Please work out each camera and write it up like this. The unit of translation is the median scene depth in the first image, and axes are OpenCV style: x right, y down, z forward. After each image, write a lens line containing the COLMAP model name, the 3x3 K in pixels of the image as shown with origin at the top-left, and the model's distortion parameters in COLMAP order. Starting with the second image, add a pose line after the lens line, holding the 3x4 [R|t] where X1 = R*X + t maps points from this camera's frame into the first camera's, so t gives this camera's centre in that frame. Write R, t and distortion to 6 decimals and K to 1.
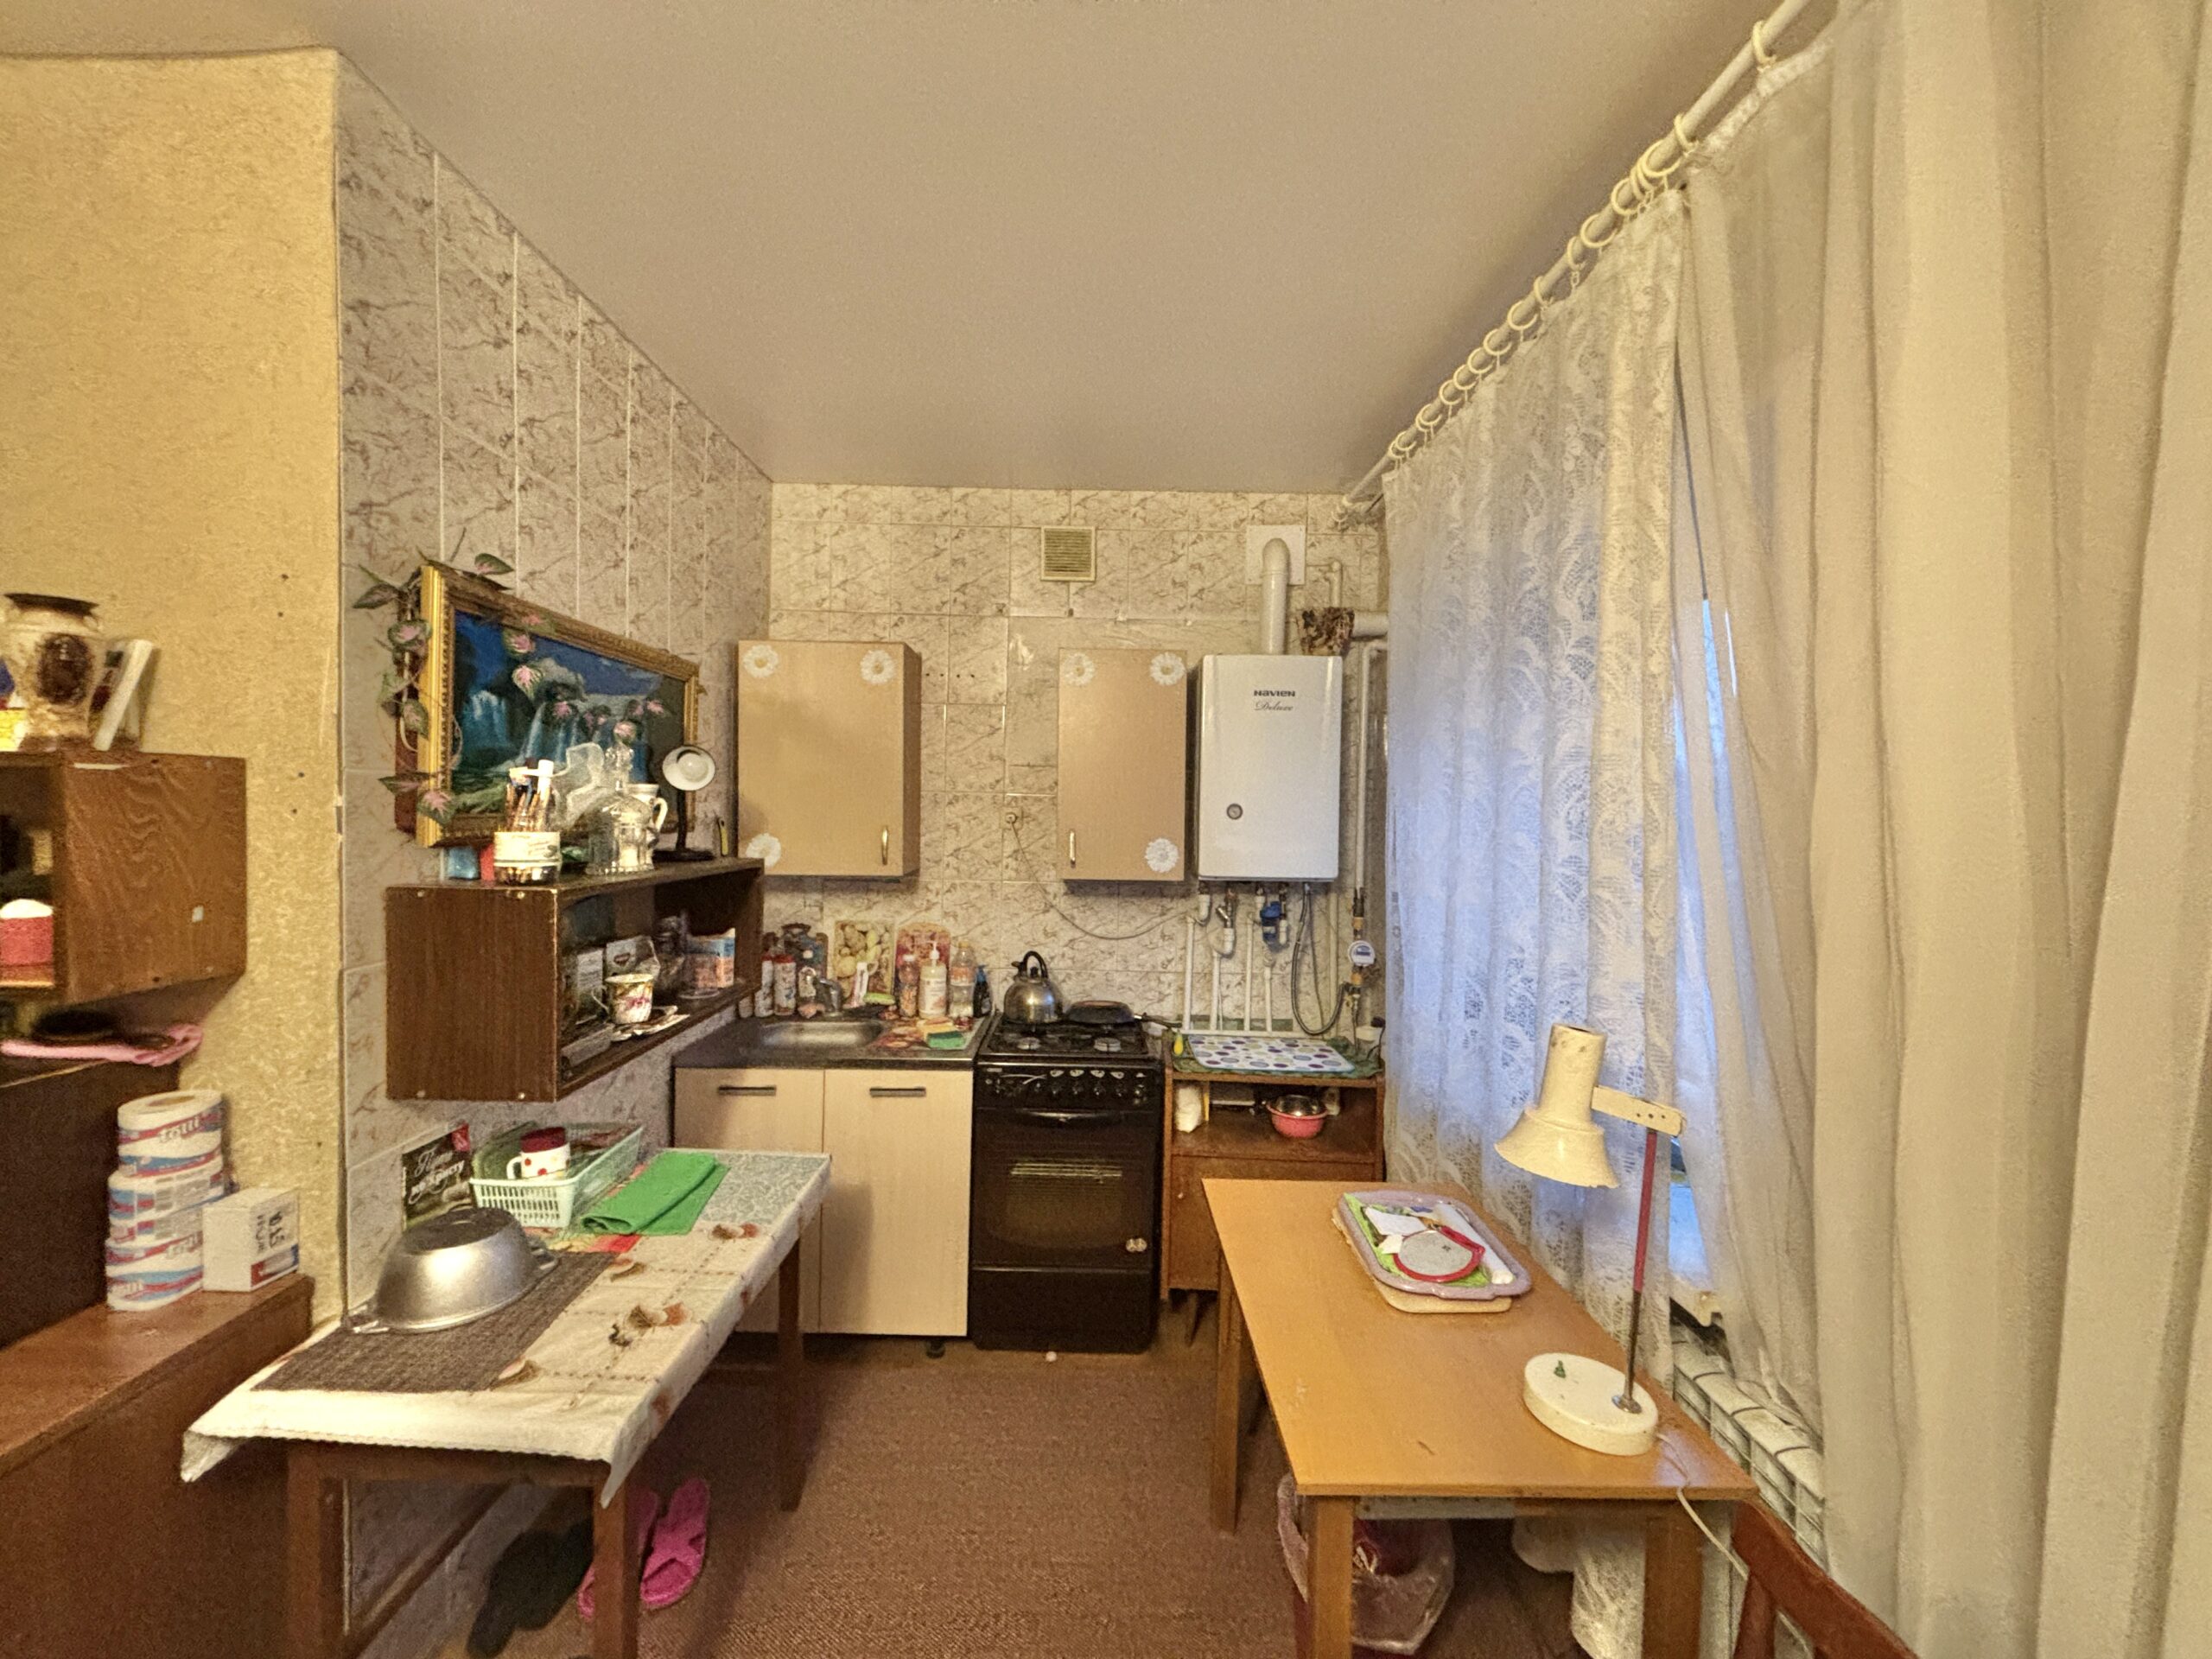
lens RADIAL K [[884.9, 0, 1095.5], [0, 884.9, 823.2], [0, 0, 1]] dist [-0.001022, -0.000389]
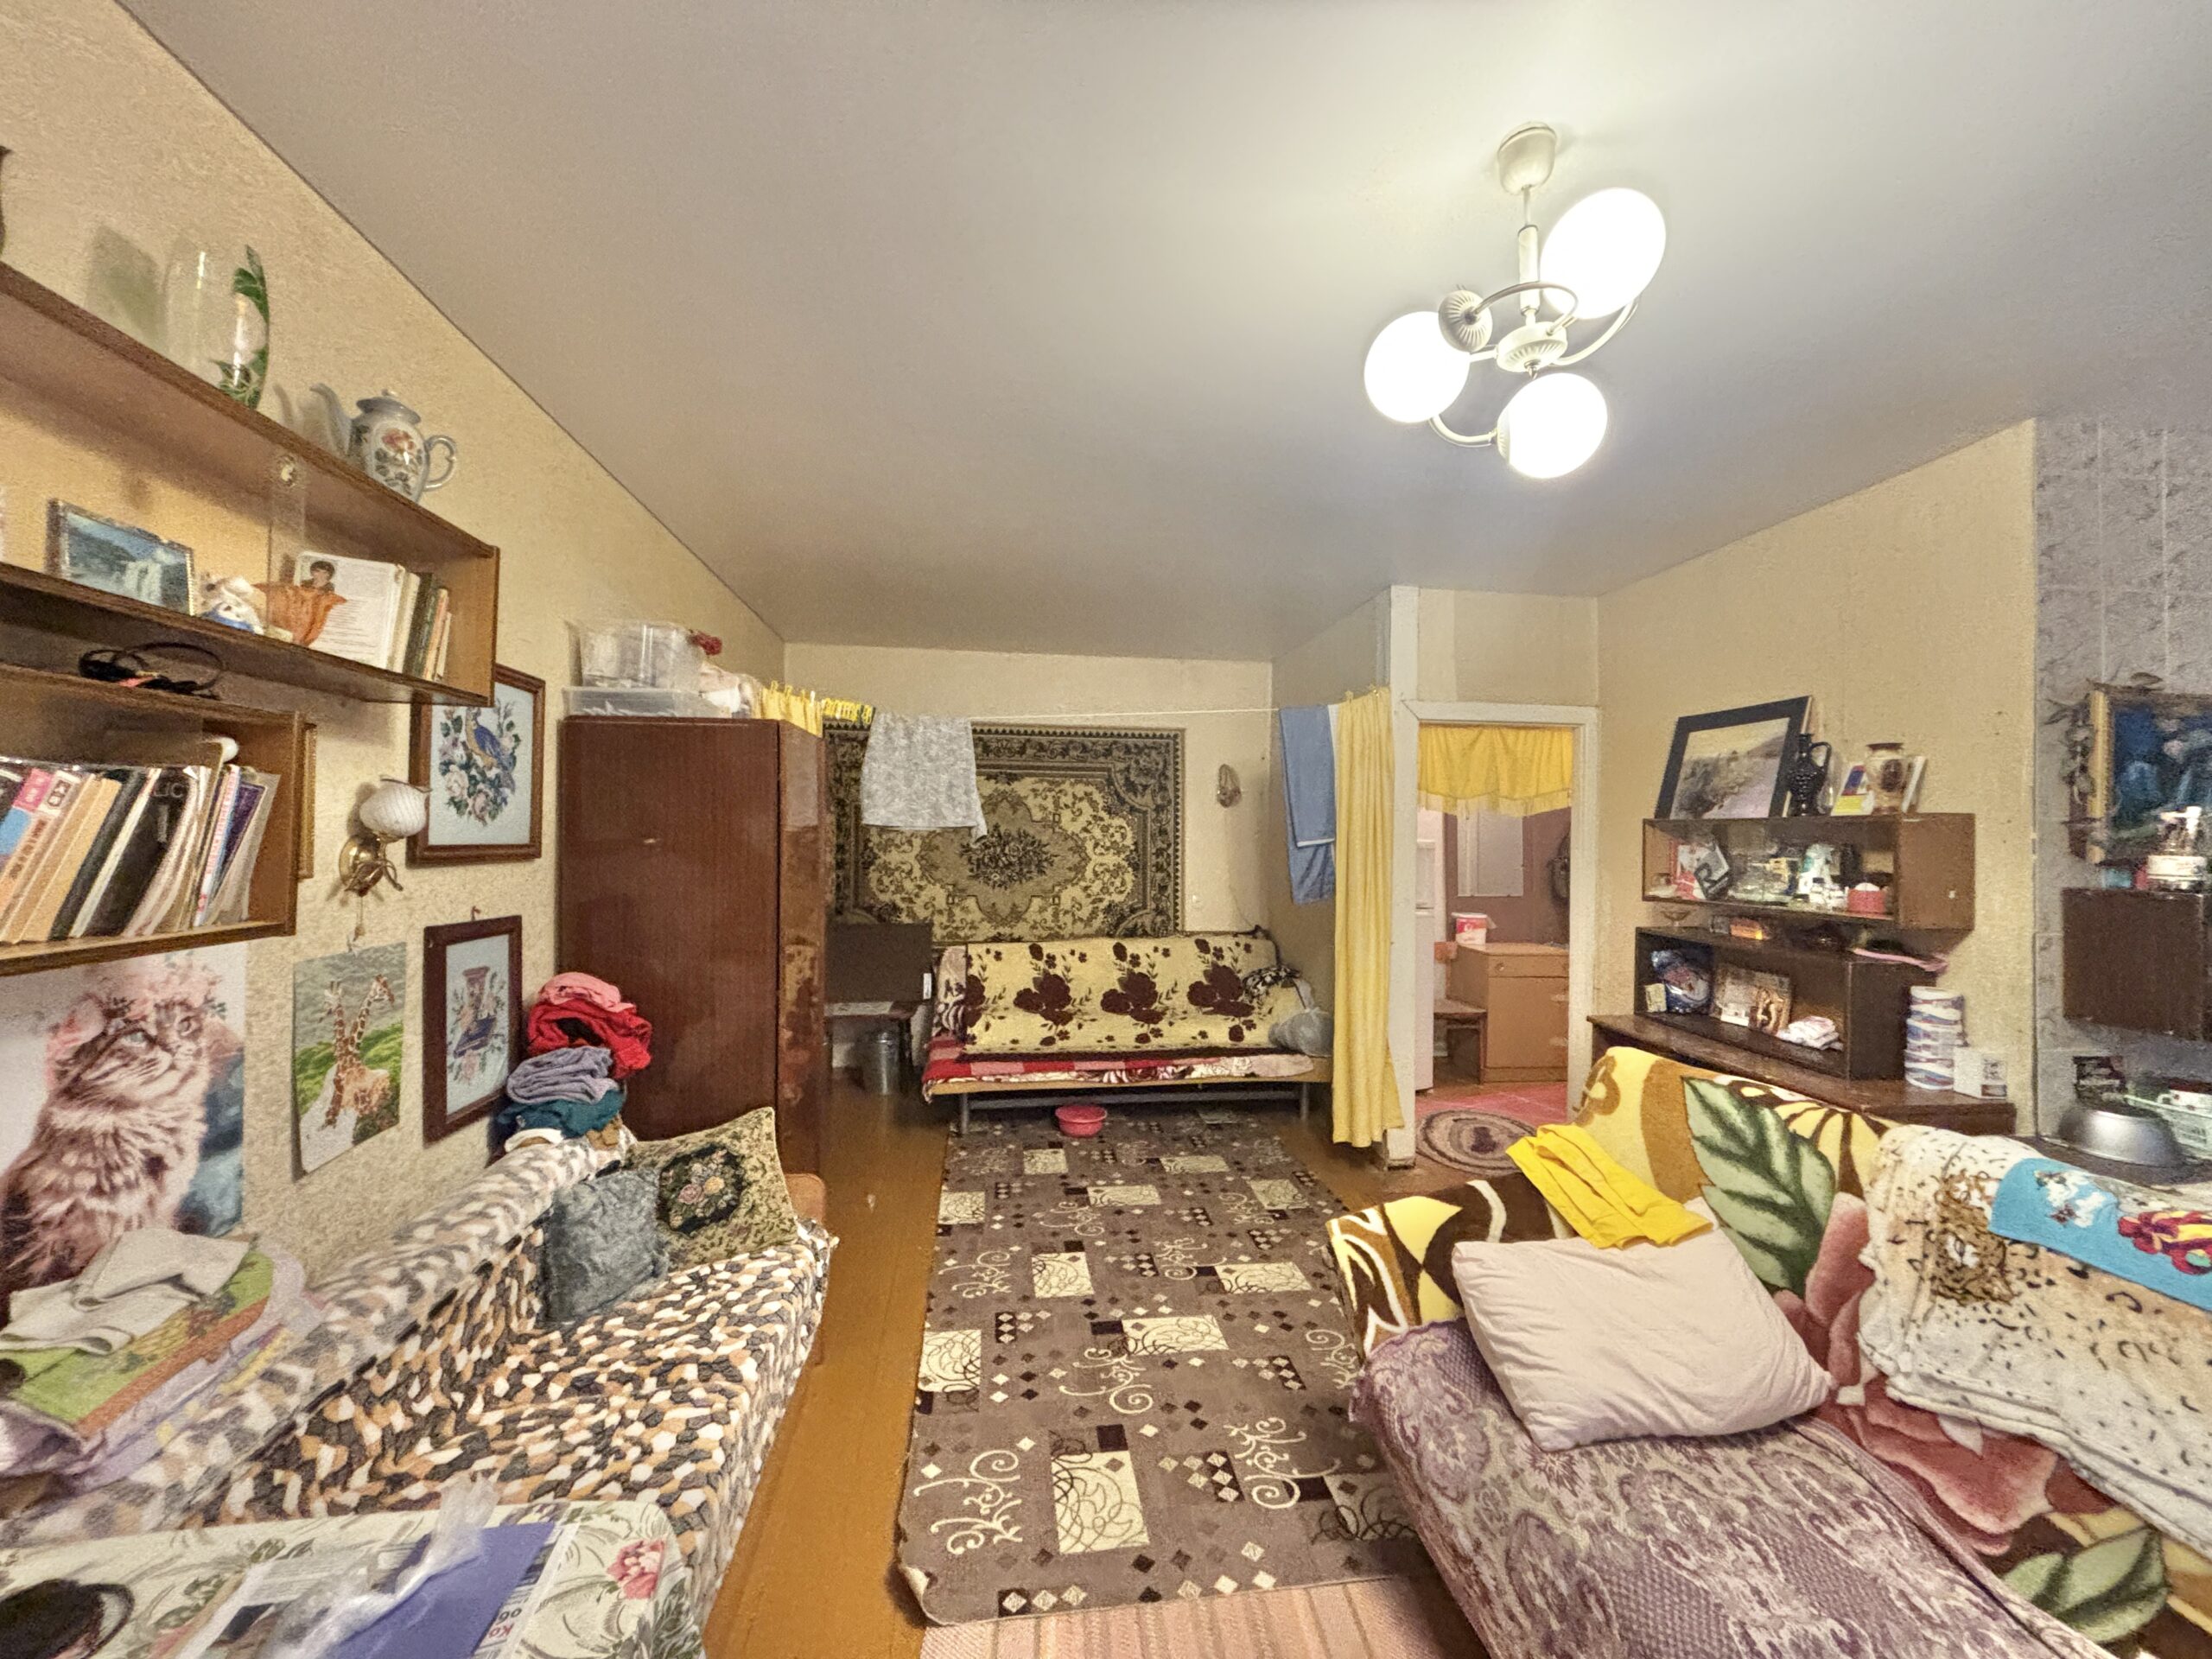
lens RADIAL K [[884.9, 0, 1095.3], [0, 884.9, 831.3], [0, 0, 1]] dist [-0.001022, -0.000389]
pose [[0.109166, -0.012394, -0.993946, 0.646422], [-0.016551, 0.999761, -0.014285, 0.020363], [0.993886, 0.018010, 0.108935, -0.986122]]
